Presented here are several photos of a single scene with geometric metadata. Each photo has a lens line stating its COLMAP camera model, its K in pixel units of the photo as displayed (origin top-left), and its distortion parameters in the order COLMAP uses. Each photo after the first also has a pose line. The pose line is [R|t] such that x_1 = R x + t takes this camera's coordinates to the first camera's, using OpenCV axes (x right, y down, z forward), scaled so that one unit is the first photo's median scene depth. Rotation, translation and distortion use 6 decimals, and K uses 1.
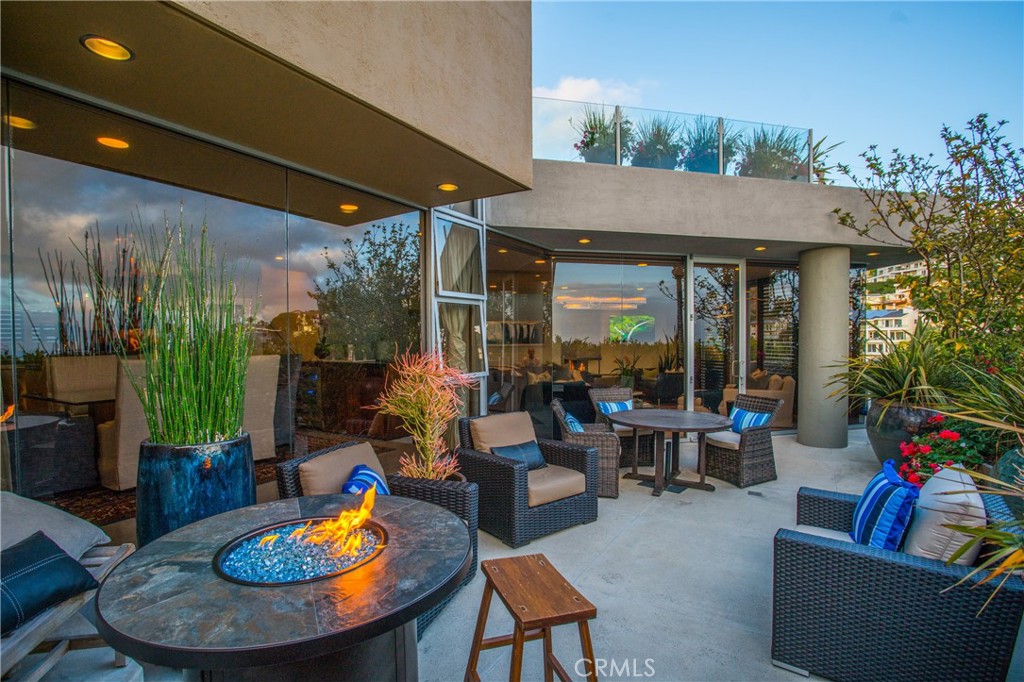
lens RADIAL K [[505.1, 0, 515.8], [0, 505.1, 346.8], [0, 0, 1]] dist [-0.057650, 0.021957]
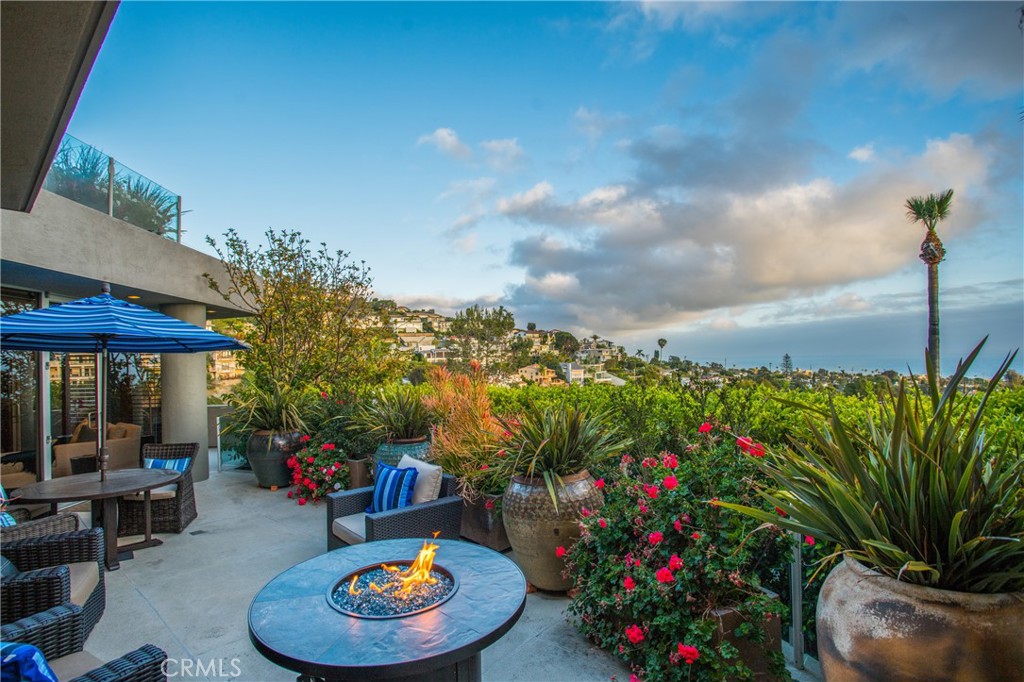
lens RADIAL K [[505.1, 0, 515.8], [0, 505.1, 346.8], [0, 0, 1]] dist [-0.057650, 0.021957]
pose [[0.144321, 0.031552, 0.989028, -0.414296], [0.034066, 0.998741, -0.036833, -0.039706], [-0.988944, 0.039008, 0.143065, 0.116435]]
